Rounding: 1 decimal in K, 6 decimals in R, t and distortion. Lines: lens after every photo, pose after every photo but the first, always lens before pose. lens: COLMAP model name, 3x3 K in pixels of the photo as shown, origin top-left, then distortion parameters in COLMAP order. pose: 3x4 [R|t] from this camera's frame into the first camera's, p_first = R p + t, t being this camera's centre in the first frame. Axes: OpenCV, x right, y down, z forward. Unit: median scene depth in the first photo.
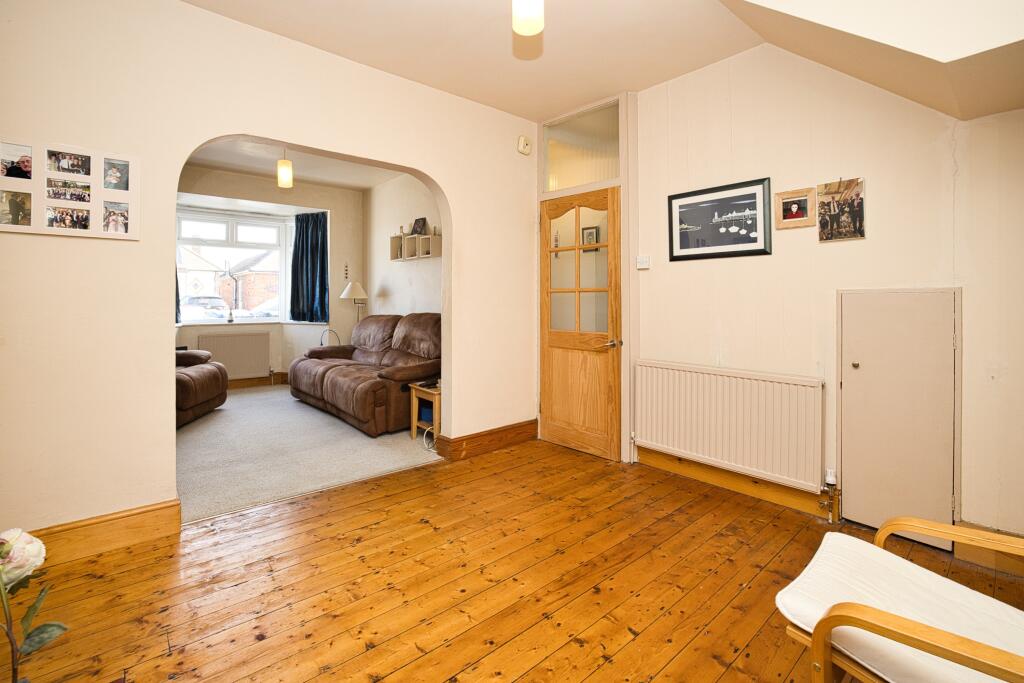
lens RADIAL K [[452.7, 0, 492.7], [0, 452.7, 292.7], [0, 0, 1]] dist [-0.028662, 0.001265]
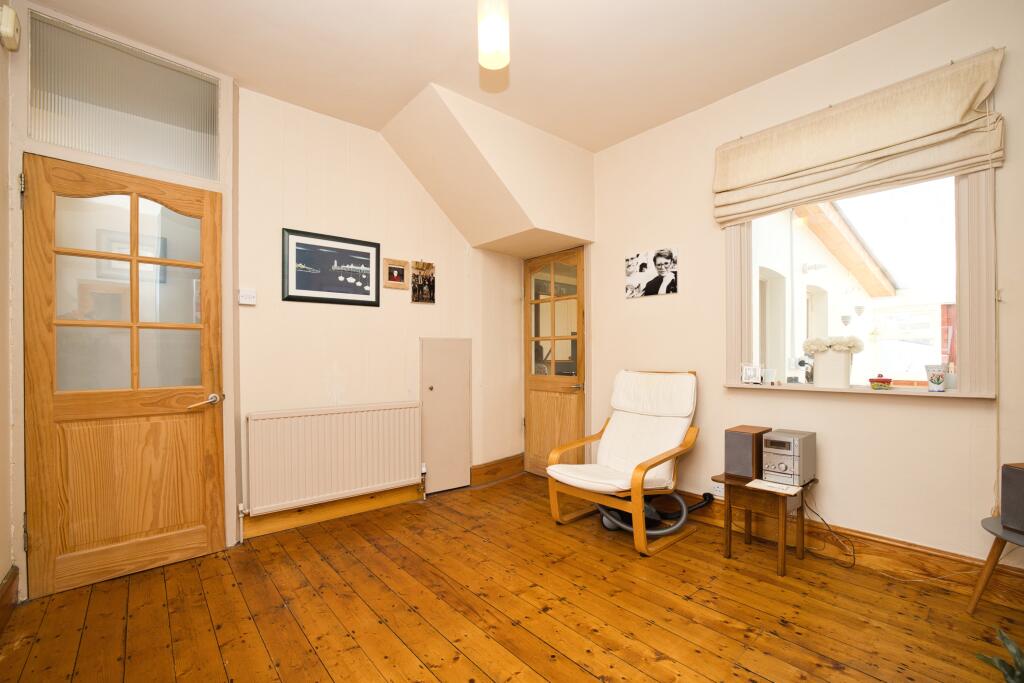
lens RADIAL K [[452.7, 0, 511.7], [0, 452.7, 353.3], [0, 0, 1]] dist [-0.028662, 0.001265]
pose [[-0.006035, 0.002972, 0.999977, -0.611547], [-0.012213, 0.999921, -0.003045, 0.041051], [-0.999907, -0.012231, -0.005999, 0.638940]]
